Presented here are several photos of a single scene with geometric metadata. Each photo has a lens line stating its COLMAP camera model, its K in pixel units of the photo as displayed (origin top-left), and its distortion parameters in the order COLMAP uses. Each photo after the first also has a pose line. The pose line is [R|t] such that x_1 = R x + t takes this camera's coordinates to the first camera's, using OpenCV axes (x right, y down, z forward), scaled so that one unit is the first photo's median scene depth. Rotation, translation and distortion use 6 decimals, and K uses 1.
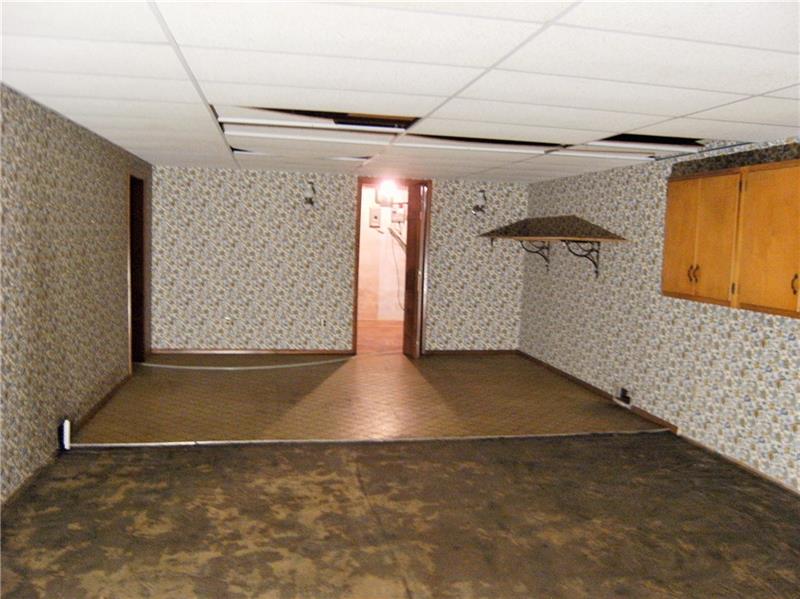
lens RADIAL K [[663.9, 0, 400.3], [0, 663.9, 299.3], [0, 0, 1]] dist [-0.081779, 0.033998]
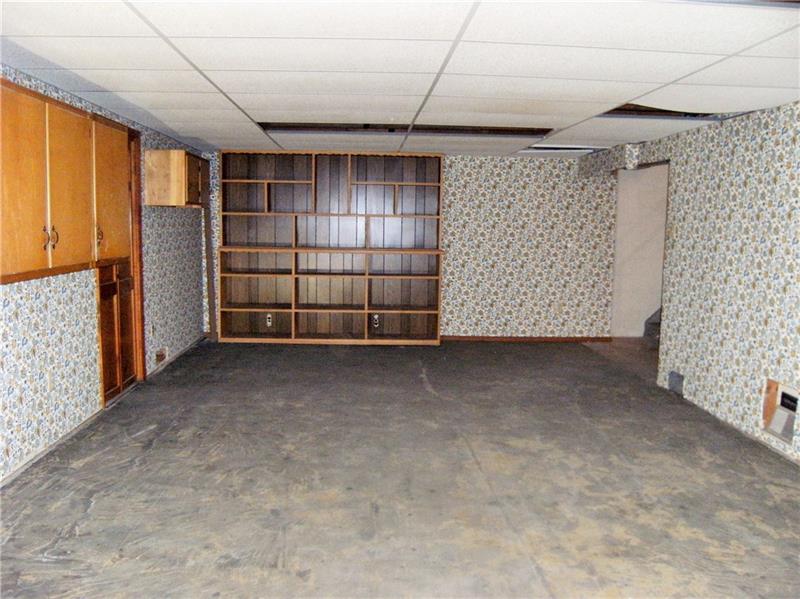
lens RADIAL K [[663.9, 0, 399.4], [0, 663.9, 299.1], [0, 0, 1]] dist [-0.081779, 0.033998]
pose [[-0.991436, -0.066946, 0.112129, 0.038026], [-0.042102, 0.976618, 0.210821, -0.159280], [-0.123621, 0.204295, -0.971072, 1.975385]]
